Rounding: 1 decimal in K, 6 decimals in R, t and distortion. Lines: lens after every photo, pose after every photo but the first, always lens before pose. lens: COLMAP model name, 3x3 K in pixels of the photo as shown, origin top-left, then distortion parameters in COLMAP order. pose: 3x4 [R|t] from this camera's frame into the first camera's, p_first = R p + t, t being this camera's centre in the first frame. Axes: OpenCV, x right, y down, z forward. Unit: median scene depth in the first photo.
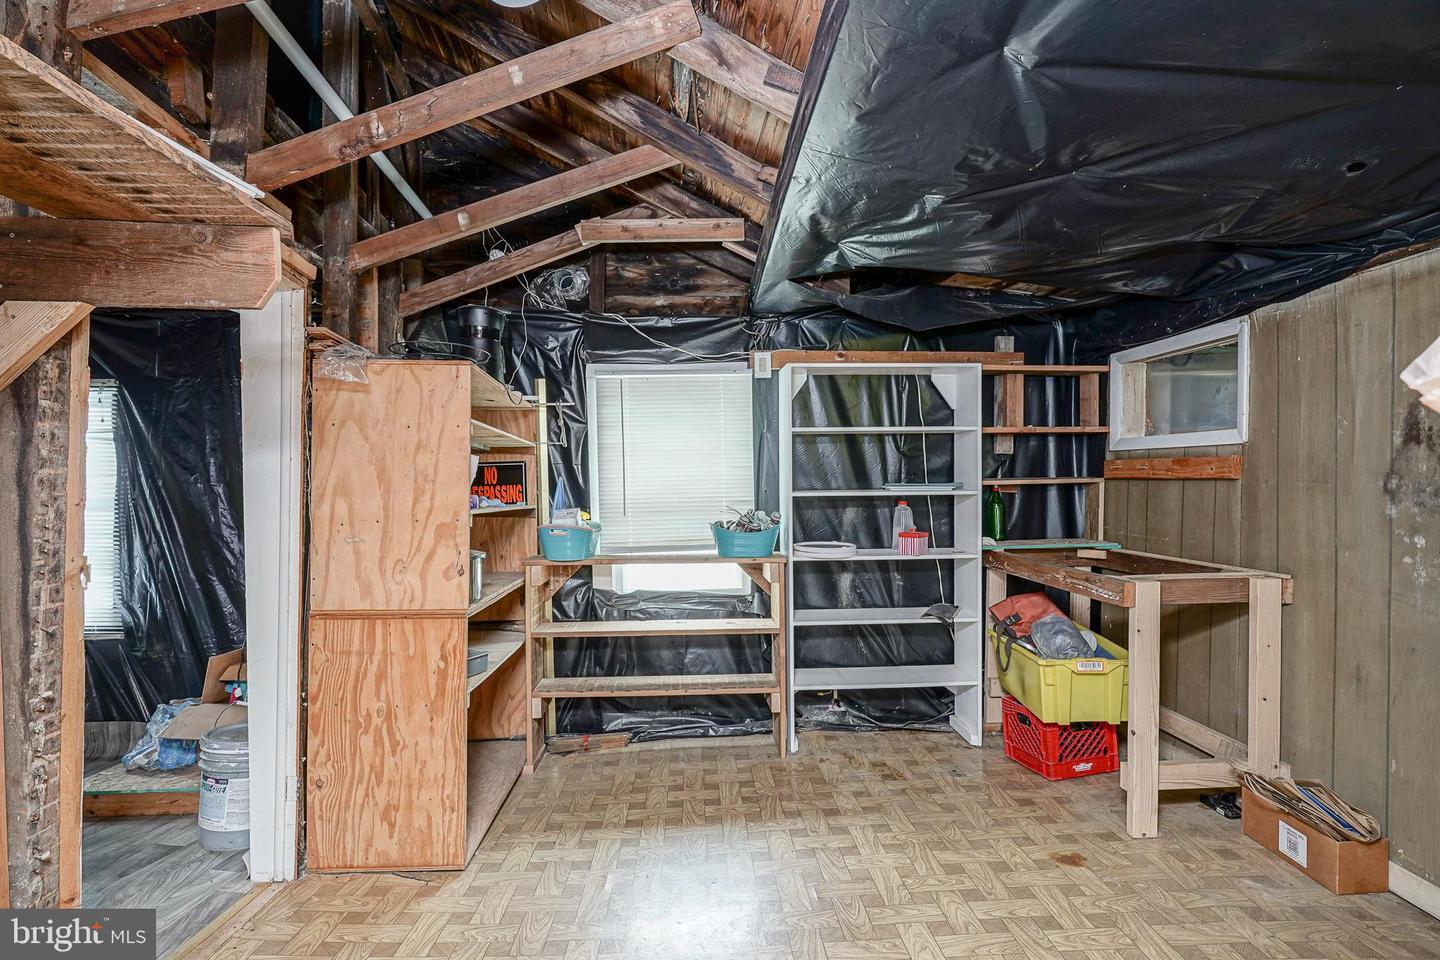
lens RADIAL K [[722.8, 0, 722.9], [0, 722.8, 482.6], [0, 0, 1]] dist [-0.010801, 0.006024]
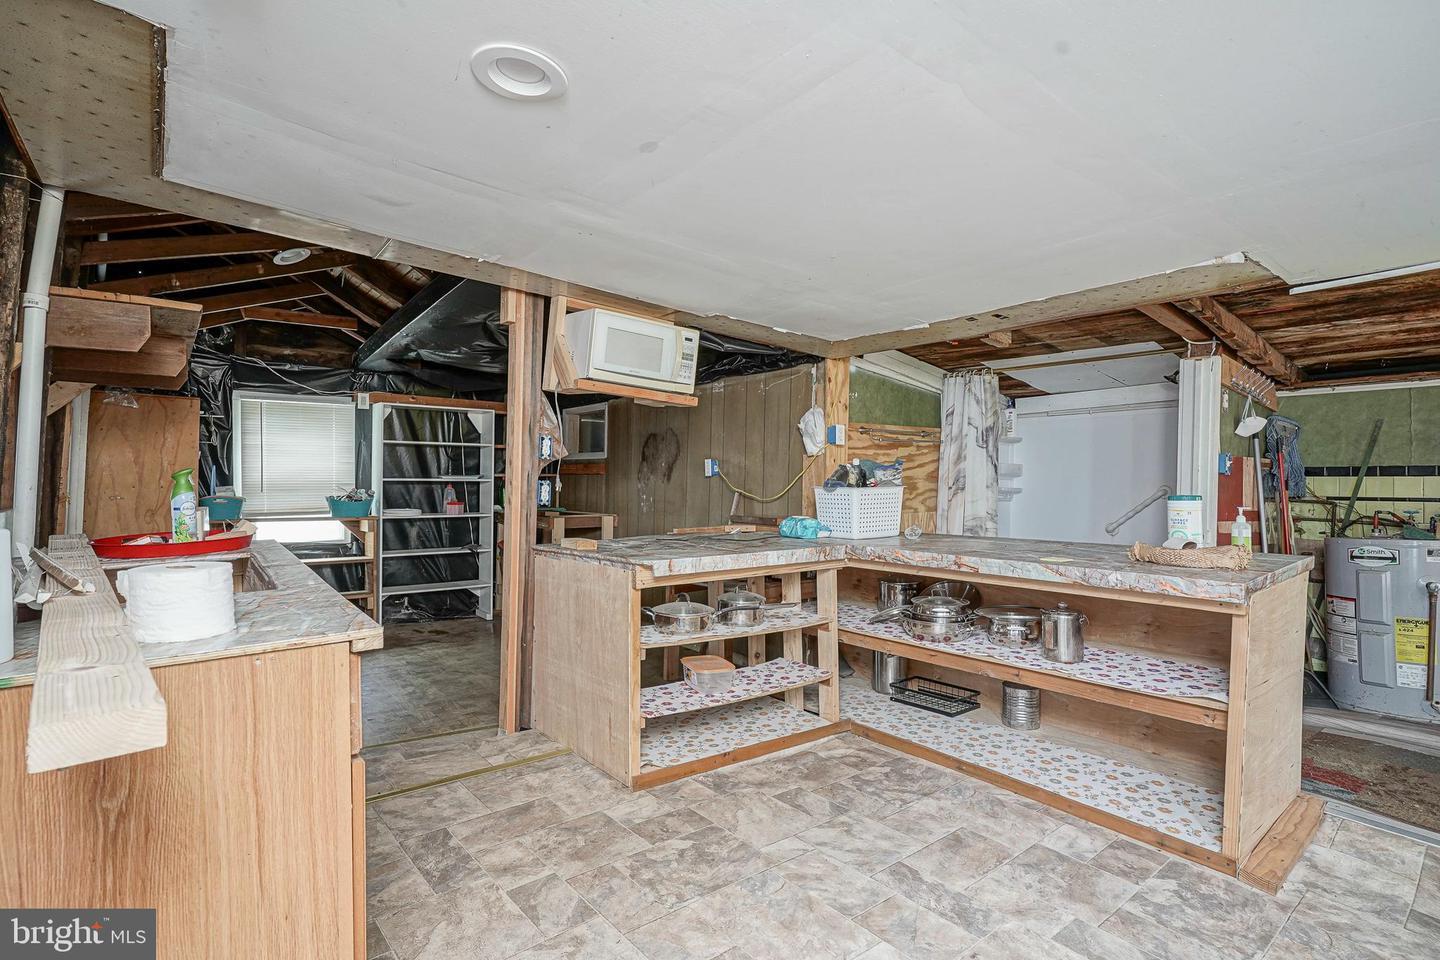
lens RADIAL K [[722.8, 0, 709.0], [0, 722.8, 485.6], [0, 0, 1]] dist [-0.010801, 0.006024]
pose [[0.833672, 0.012901, 0.552109, -0.189819], [-0.012556, 0.999911, -0.004406, 0.026918], [-0.552117, -0.003259, 0.833760, -0.792977]]
